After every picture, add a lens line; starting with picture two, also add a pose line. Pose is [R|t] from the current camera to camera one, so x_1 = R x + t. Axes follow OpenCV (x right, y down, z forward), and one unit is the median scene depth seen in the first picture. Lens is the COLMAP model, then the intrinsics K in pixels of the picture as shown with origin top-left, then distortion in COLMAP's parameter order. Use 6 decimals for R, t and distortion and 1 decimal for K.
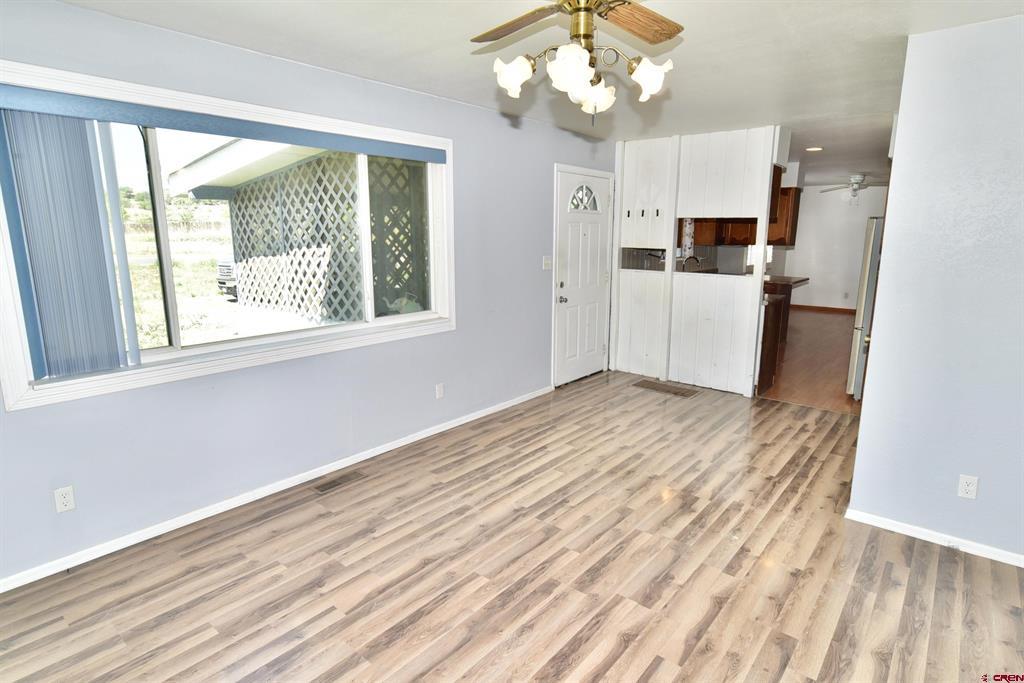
lens RADIAL K [[515.5, 0, 511.0], [0, 515.5, 338.5], [0, 0, 1]] dist [-0.008876, 0.001959]
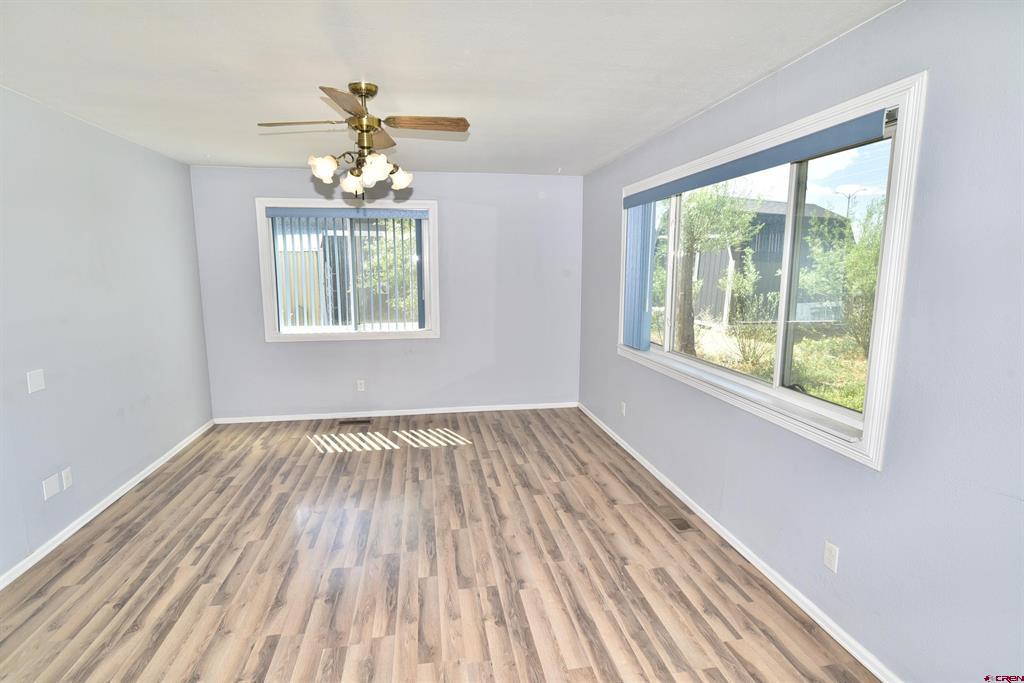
lens RADIAL K [[515.5, 0, 509.3], [0, 515.5, 340.9], [0, 0, 1]] dist [-0.008876, 0.001959]
pose [[-0.631713, 0.110994, -0.767215, 0.733381], [-0.155115, 0.951583, 0.265385, -0.321861], [0.759525, 0.286654, -0.583911, 1.557297]]
